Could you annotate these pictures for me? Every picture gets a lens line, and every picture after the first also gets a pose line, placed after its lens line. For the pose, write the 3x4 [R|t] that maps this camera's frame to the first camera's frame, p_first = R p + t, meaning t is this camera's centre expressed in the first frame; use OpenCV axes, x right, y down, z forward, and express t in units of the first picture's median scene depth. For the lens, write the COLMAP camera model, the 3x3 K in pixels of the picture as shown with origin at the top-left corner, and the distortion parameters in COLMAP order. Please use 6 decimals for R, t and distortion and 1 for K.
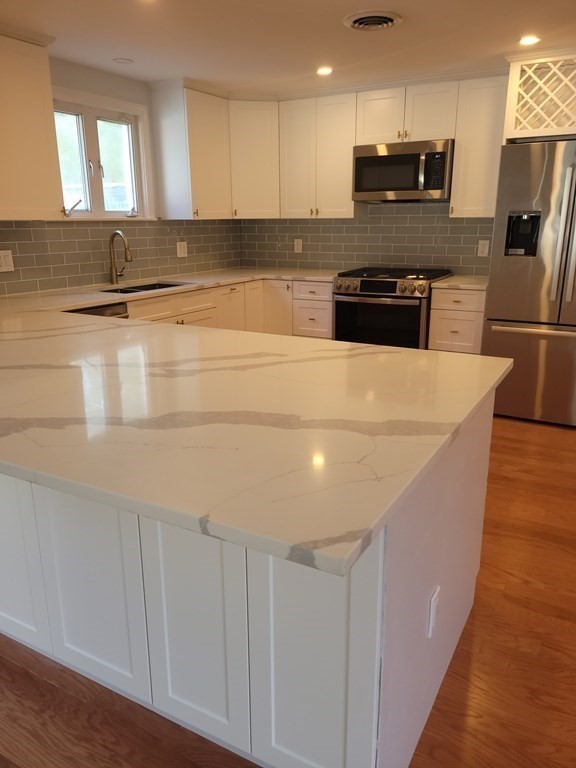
lens RADIAL K [[586.5, 0, 286.7], [0, 586.5, 381.1], [0, 0, 1]] dist [0.065767, -0.042701]
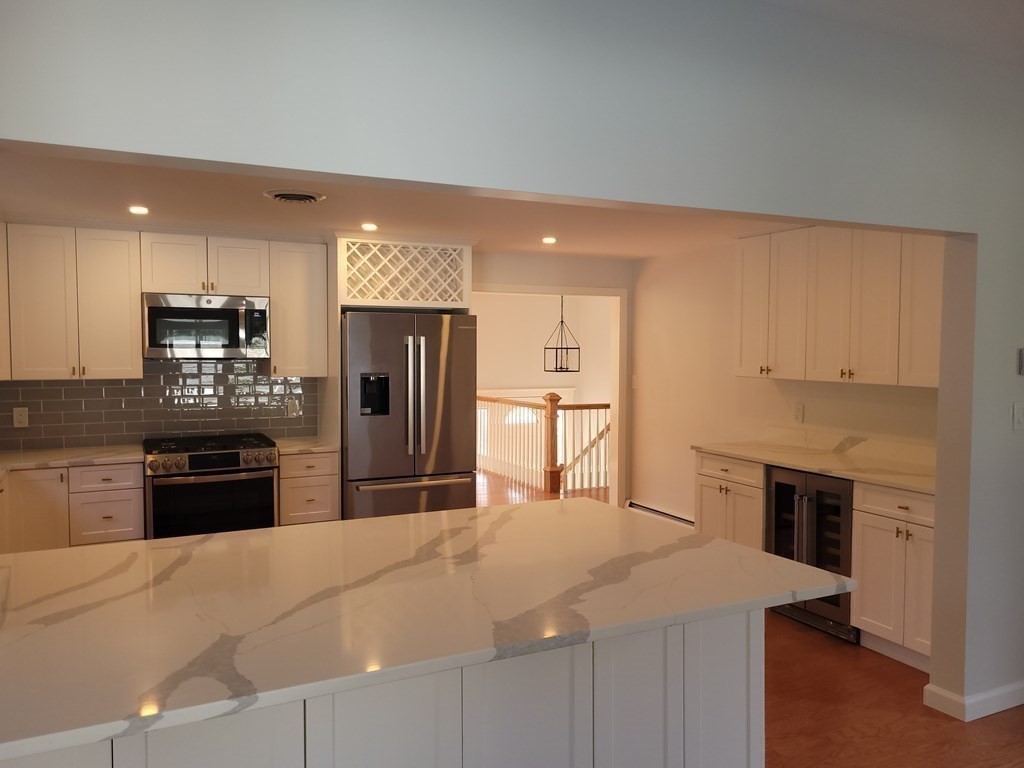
lens RADIAL K [[774.3, 0, 503.9], [0, 774.3, 389.4], [0, 0, 1]] dist [0.051376, -0.000986]
pose [[0.568960, -0.035975, 0.821578, -0.490307], [0.215787, 0.970567, -0.106938, -0.054134], [-0.793549, 0.238129, 0.559977, 0.057468]]
